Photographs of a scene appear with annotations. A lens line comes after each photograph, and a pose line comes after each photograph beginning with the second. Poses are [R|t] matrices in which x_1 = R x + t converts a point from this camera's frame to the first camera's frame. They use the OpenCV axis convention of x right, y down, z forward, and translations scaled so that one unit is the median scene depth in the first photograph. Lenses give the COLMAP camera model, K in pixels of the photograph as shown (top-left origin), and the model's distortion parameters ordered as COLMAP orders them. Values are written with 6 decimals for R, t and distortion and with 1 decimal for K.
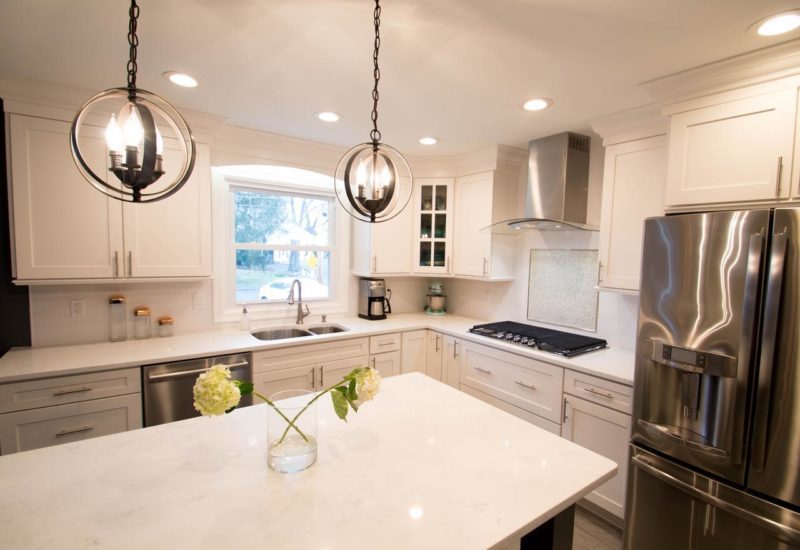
lens RADIAL K [[380.2, 0, 406.0], [0, 380.2, 282.4], [0, 0, 1]] dist [0.002083, -0.009392]
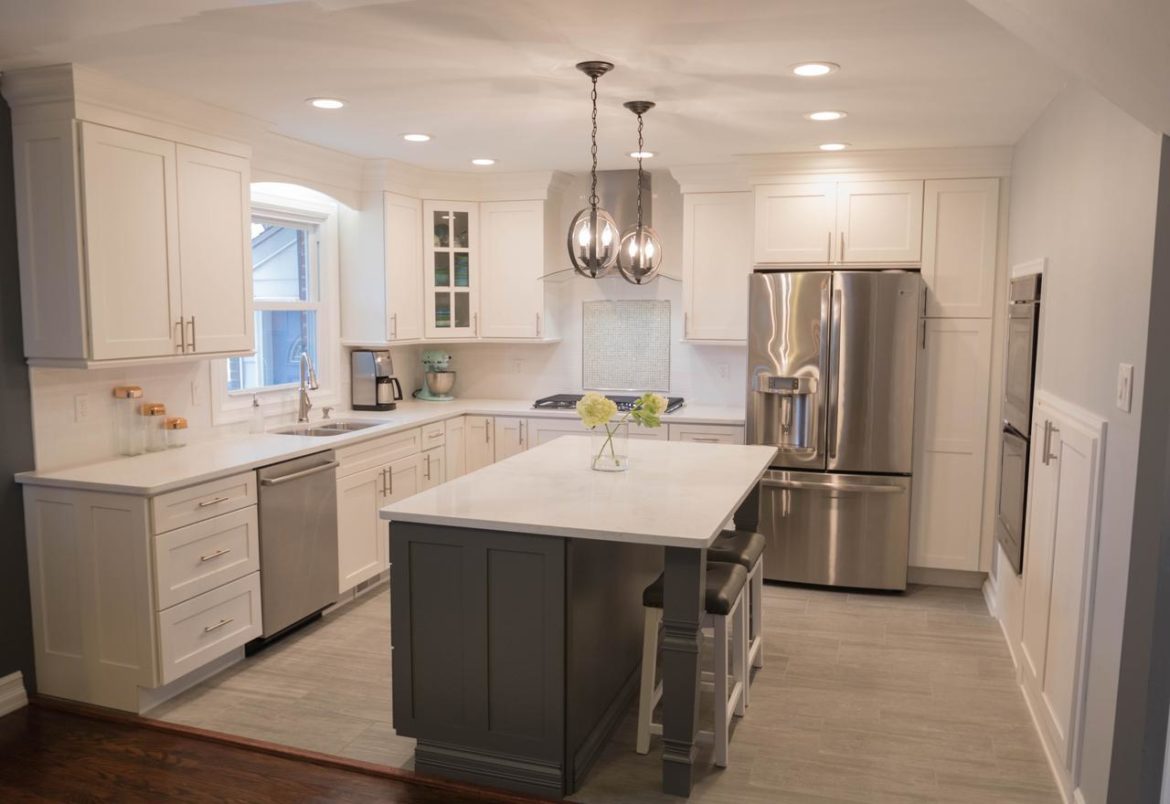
lens RADIAL K [[915.0, 0, 569.2], [0, 915.0, 422.0], [0, 0, 1]] dist [-0.041969, 0.006105]
pose [[0.812470, -0.094217, 0.575340, -0.872086], [0.064917, 0.995339, 0.071322, 0.029211], [-0.579377, -0.020598, 0.814799, -0.583690]]
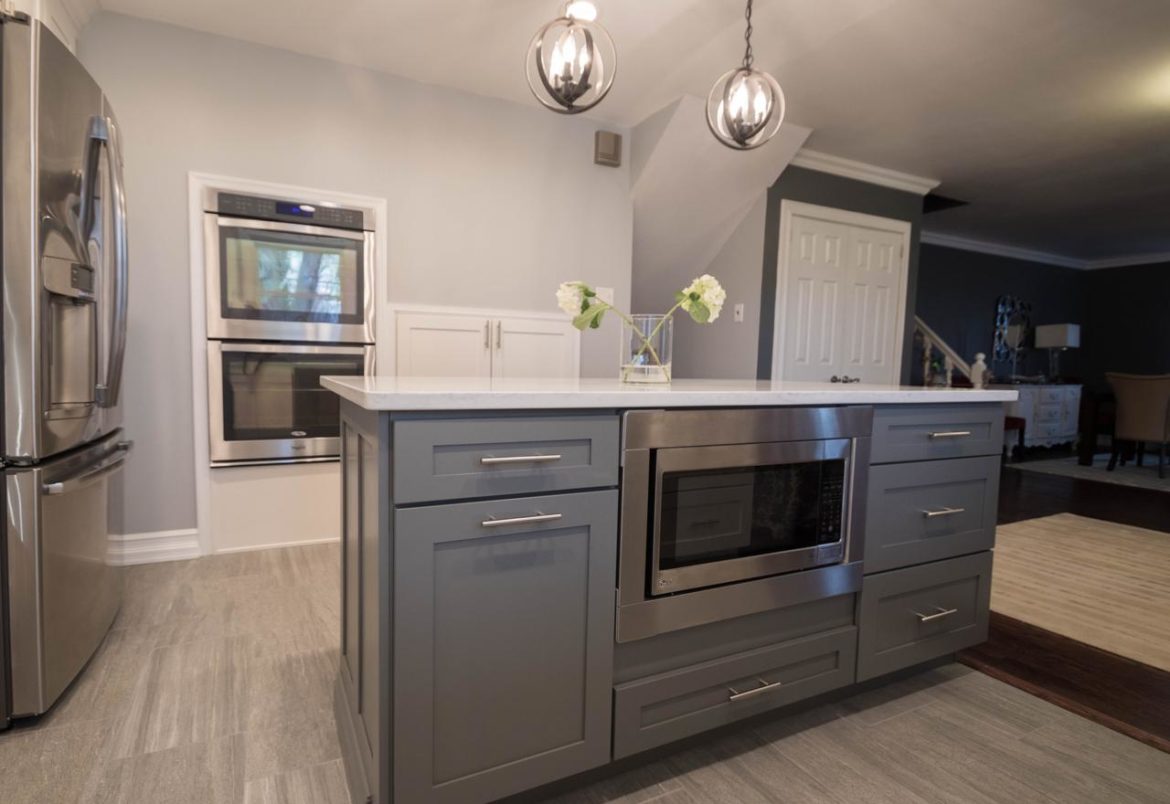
lens RADIAL K [[594.1, 0, 563.1], [0, 594.1, 403.6], [0, 0, 1]] dist [-0.000593, -0.000630]
pose [[-0.985008, -0.070434, 0.157476, -0.136605], [-0.043800, 0.985050, 0.166610, 0.099571], [-0.166857, 0.157215, -0.973367, 0.990903]]
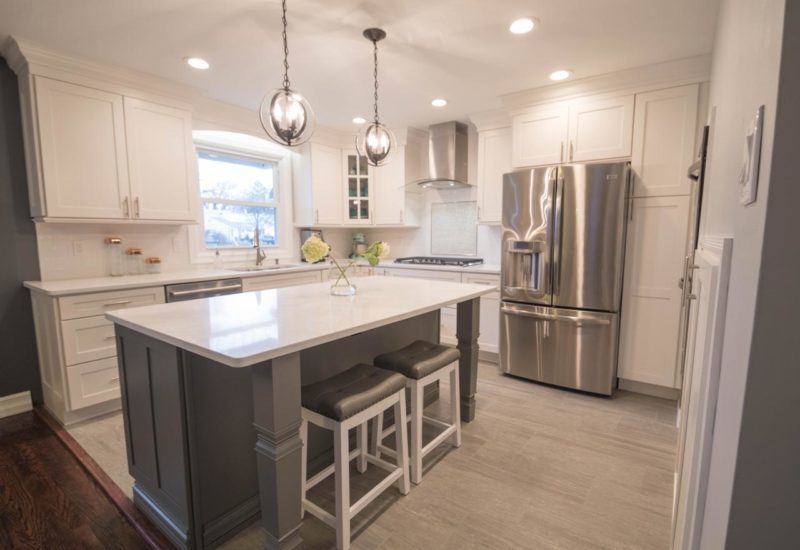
lens RADIAL K [[380.2, 0, 406.0], [0, 380.2, 282.4], [0, 0, 1]] dist [0.002083, -0.009392]
pose [[0.948644, -0.064744, 0.309649, -0.229120], [0.049606, 0.997168, 0.056523, 0.126698], [-0.312431, -0.038260, 0.949170, -0.337829]]
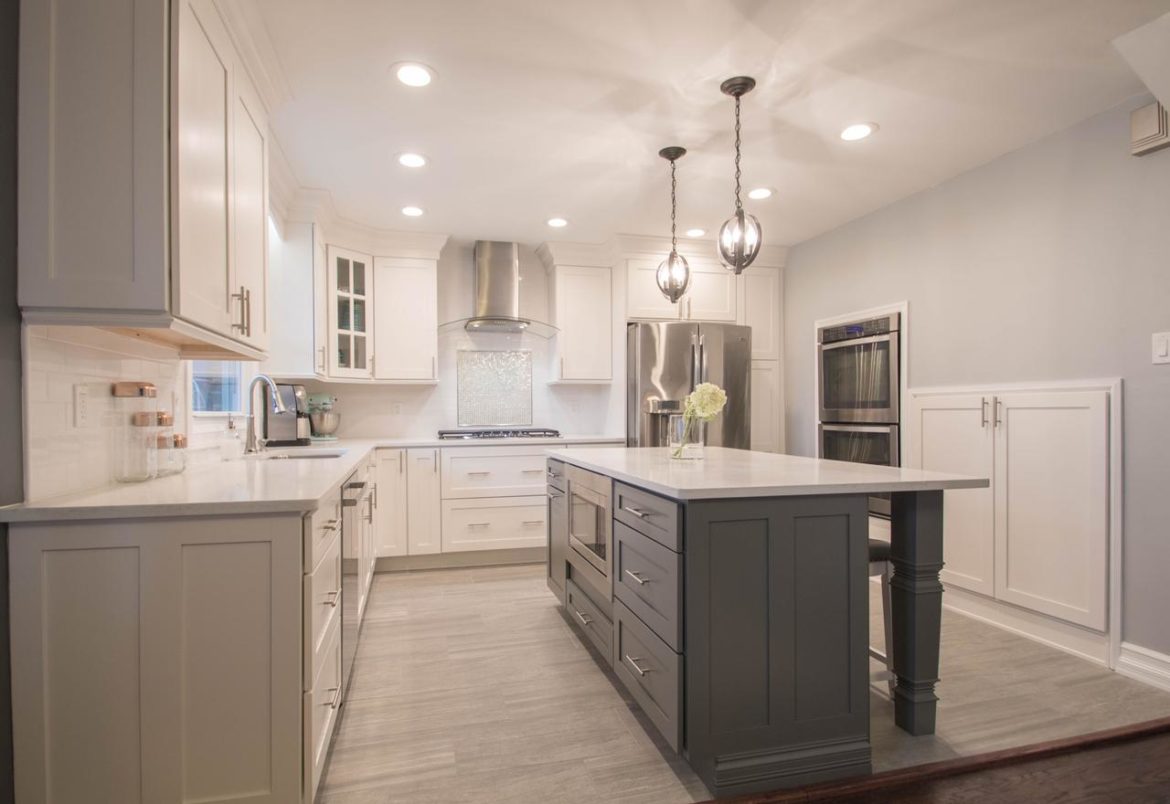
lens RADIAL K [[609.5, 0, 563.8], [0, 609.5, 417.2], [0, 0, 1]] dist [0.000846, -0.000095]
pose [[0.371729, -0.036567, 0.927621, -1.040942], [0.092214, 0.995737, 0.002298, 0.103650], [-0.923750, 0.084685, 0.373516, 0.218909]]
